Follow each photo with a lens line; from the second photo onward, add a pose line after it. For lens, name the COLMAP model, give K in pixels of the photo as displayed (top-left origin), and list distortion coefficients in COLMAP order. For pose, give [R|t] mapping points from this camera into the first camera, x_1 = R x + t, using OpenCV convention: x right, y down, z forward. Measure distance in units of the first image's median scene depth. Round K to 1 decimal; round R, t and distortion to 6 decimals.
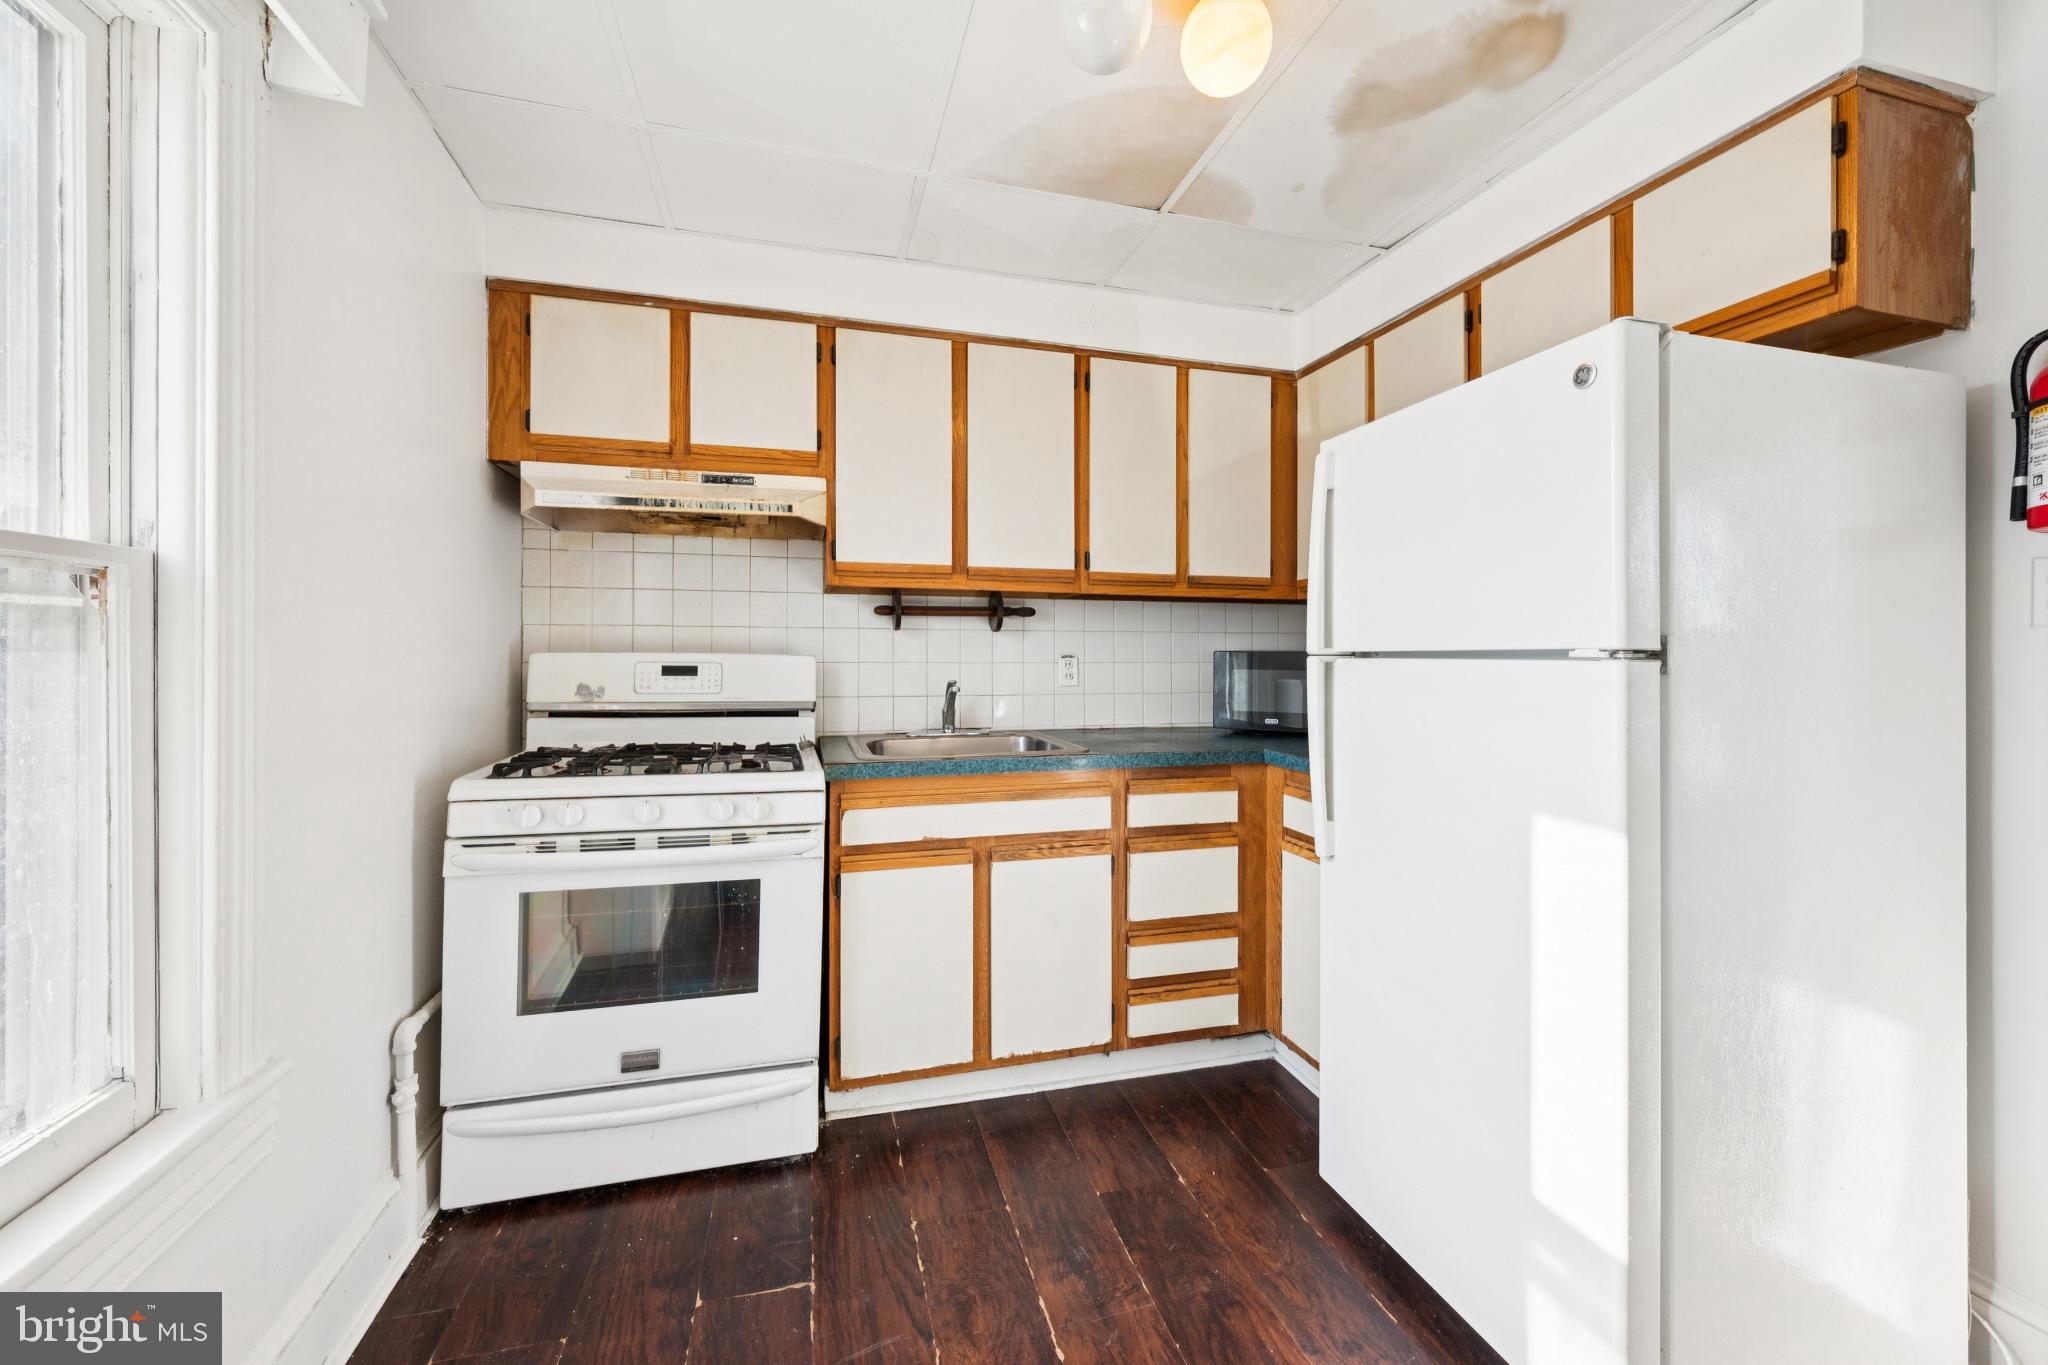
lens RADIAL K [[819.8, 0, 1014.9], [0, 819.8, 650.4], [0, 0, 1]] dist [-0.000838, 0.001100]
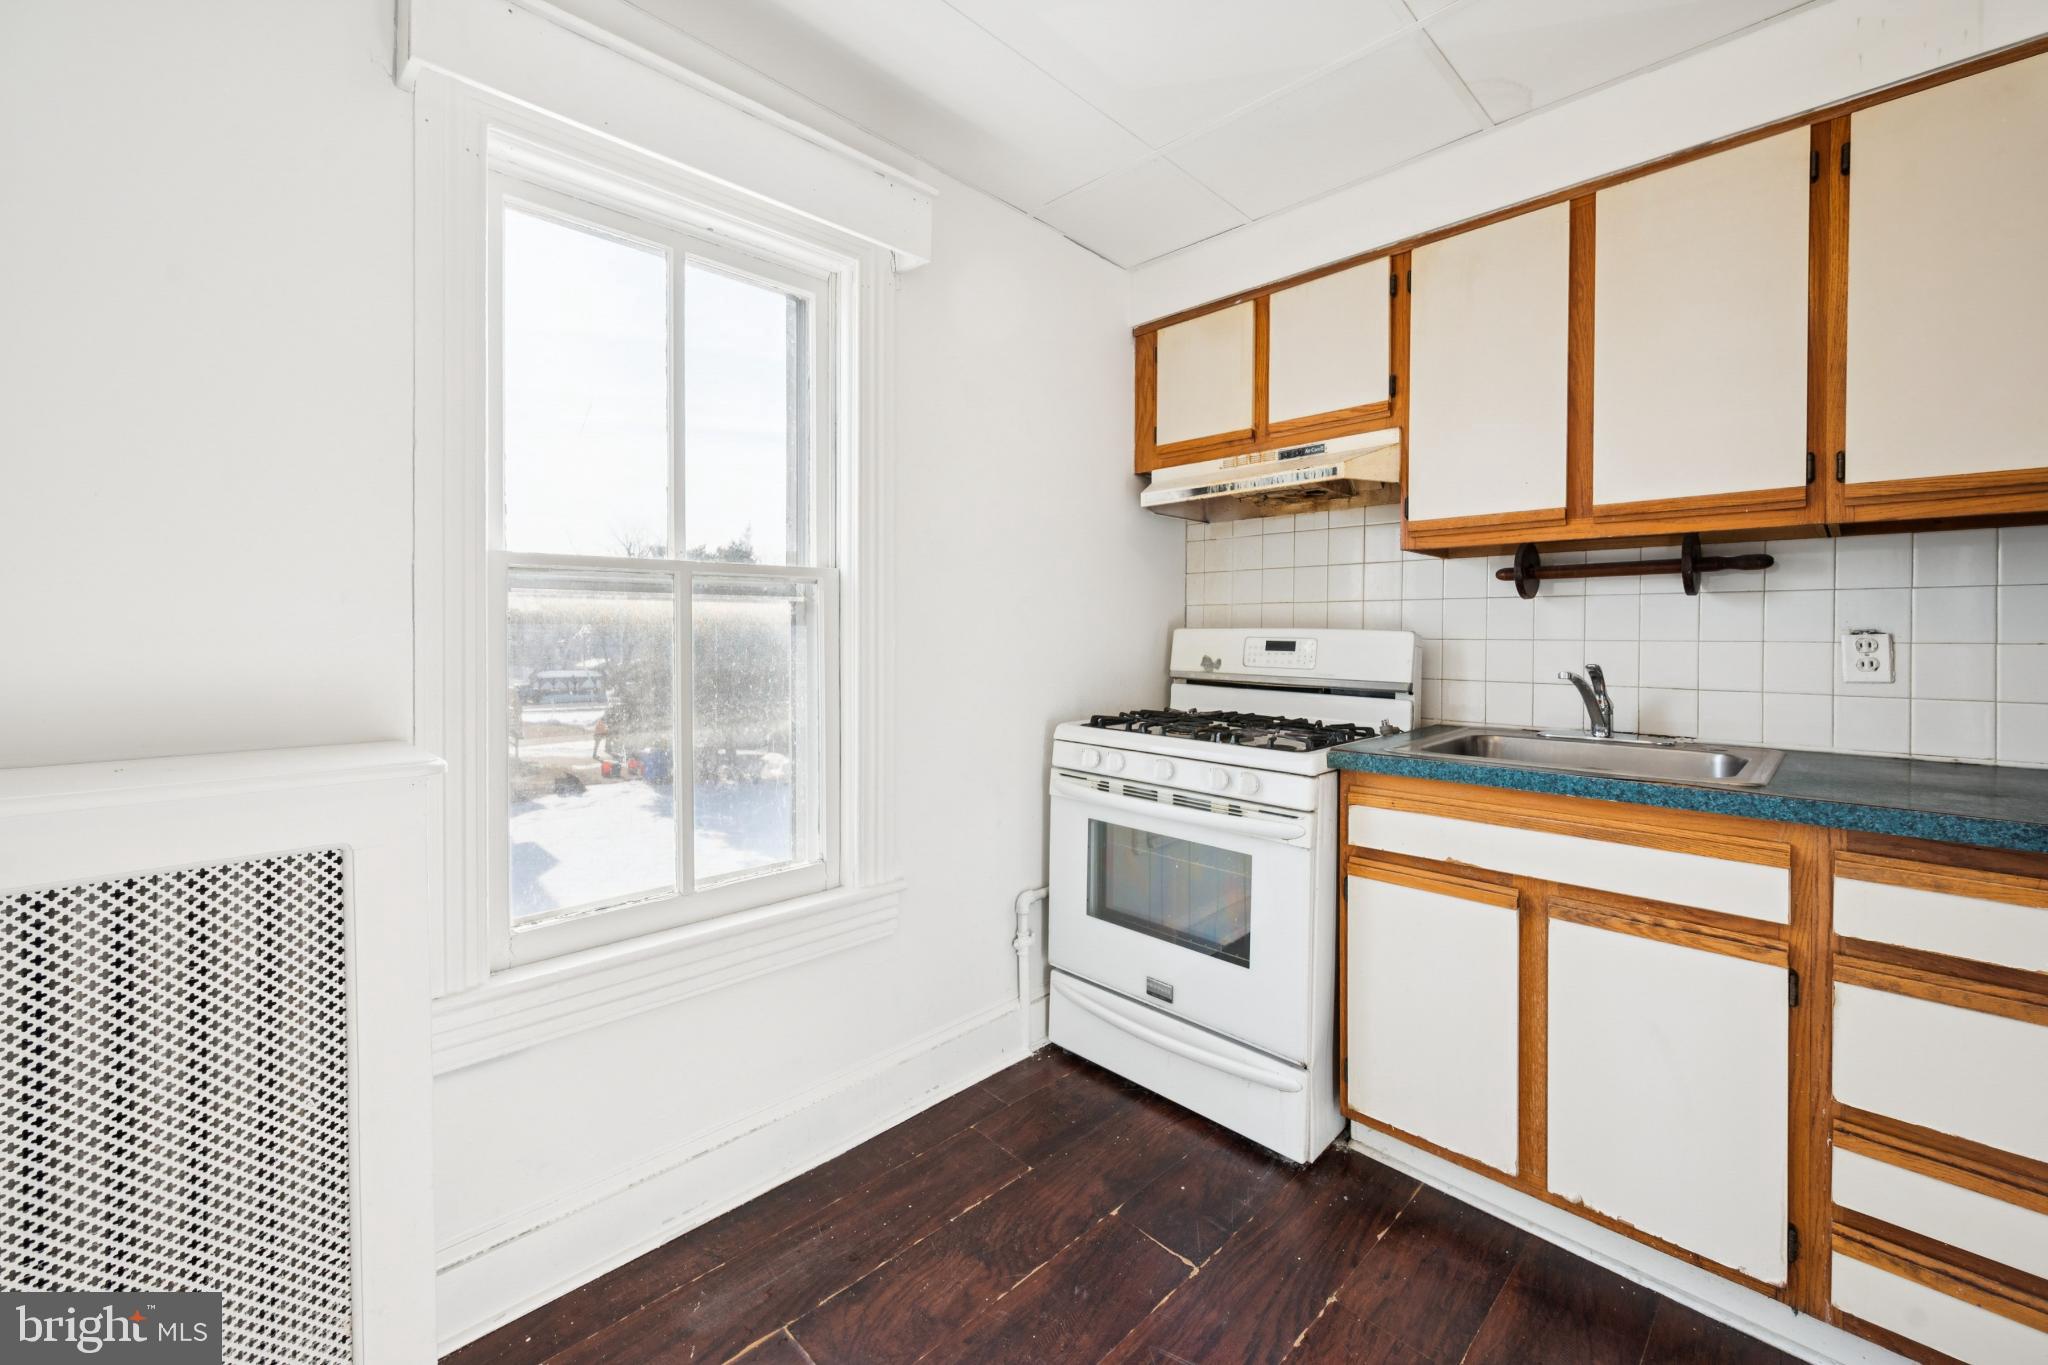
lens RADIAL K [[819.8, 0, 1067.7], [0, 819.8, 637.9], [0, 0, 1]] dist [-0.000838, 0.001100]
pose [[0.502670, 0.004263, -0.864468, 0.365286], [0.003097, 0.999973, 0.006732, 0.007610], [0.864473, -0.006061, 0.502643, 0.266412]]
